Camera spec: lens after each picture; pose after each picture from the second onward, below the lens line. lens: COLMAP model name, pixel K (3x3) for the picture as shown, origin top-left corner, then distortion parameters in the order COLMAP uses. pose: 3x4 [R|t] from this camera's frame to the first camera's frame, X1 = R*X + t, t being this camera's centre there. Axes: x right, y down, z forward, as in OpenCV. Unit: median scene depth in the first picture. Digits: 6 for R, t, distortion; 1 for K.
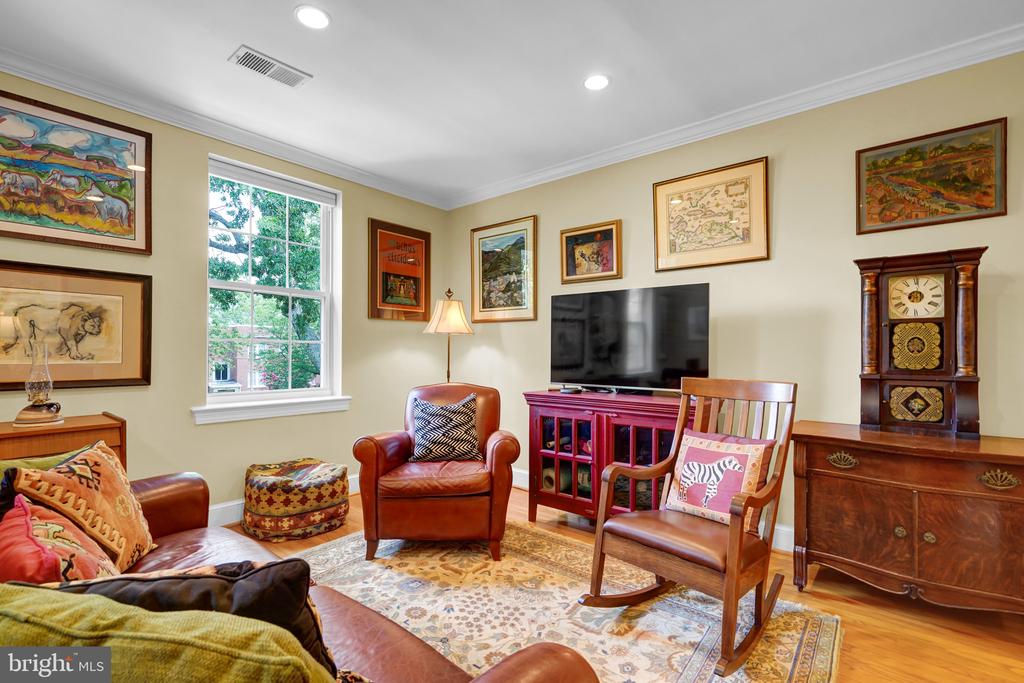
lens RADIAL K [[475.2, 0, 507.1], [0, 475.2, 352.2], [0, 0, 1]] dist [-0.003277, 0.000049]
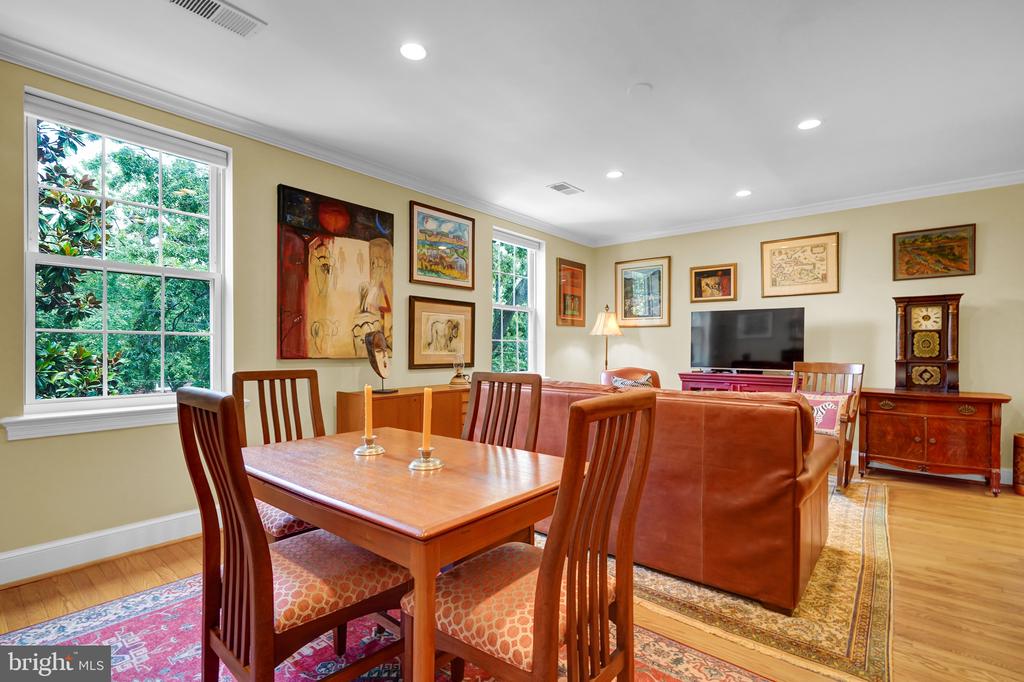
lens RADIAL K [[475.2, 0, 507.1], [0, 475.2, 351.7], [0, 0, 1]] dist [-0.003277, 0.000049]
pose [[0.999960, 0.000895, -0.008890, -0.716142], [-0.000822, 0.999966, 0.008162, 0.001422], [0.008897, -0.008154, 0.999927, -0.818369]]
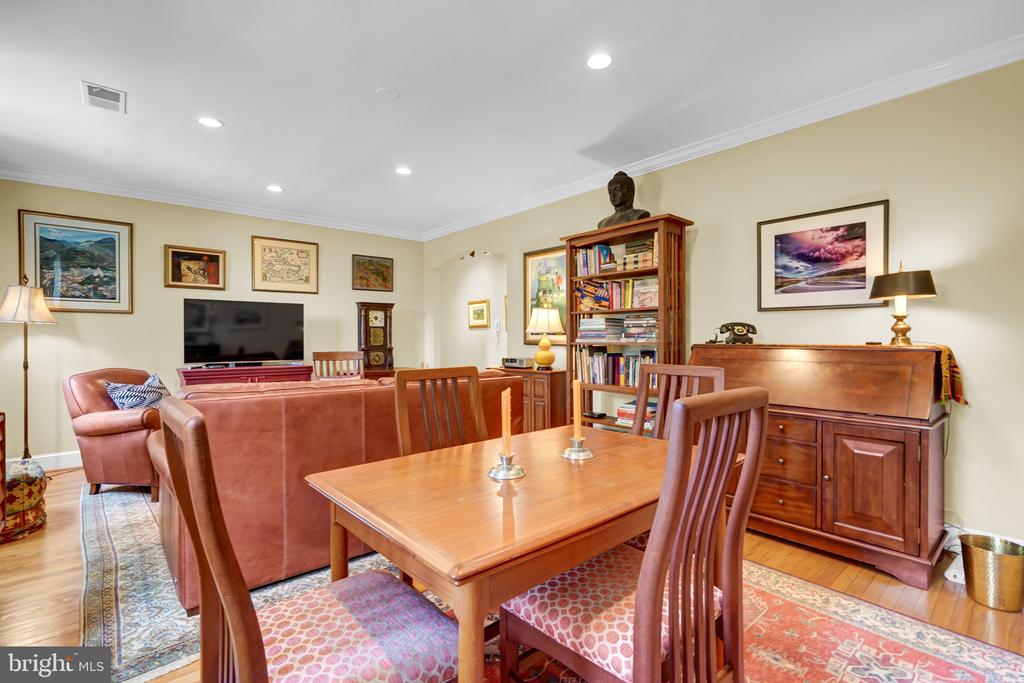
lens RADIAL K [[467.0, 0, 514.0], [0, 467.0, 340.6], [0, 0, 1]] dist [-0.000010, 0.000040]
pose [[0.162834, -0.007875, 0.986622, -1.502772], [0.007413, 0.999950, 0.006758, -0.003139], [-0.986626, 0.006214, 0.162885, -0.181927]]
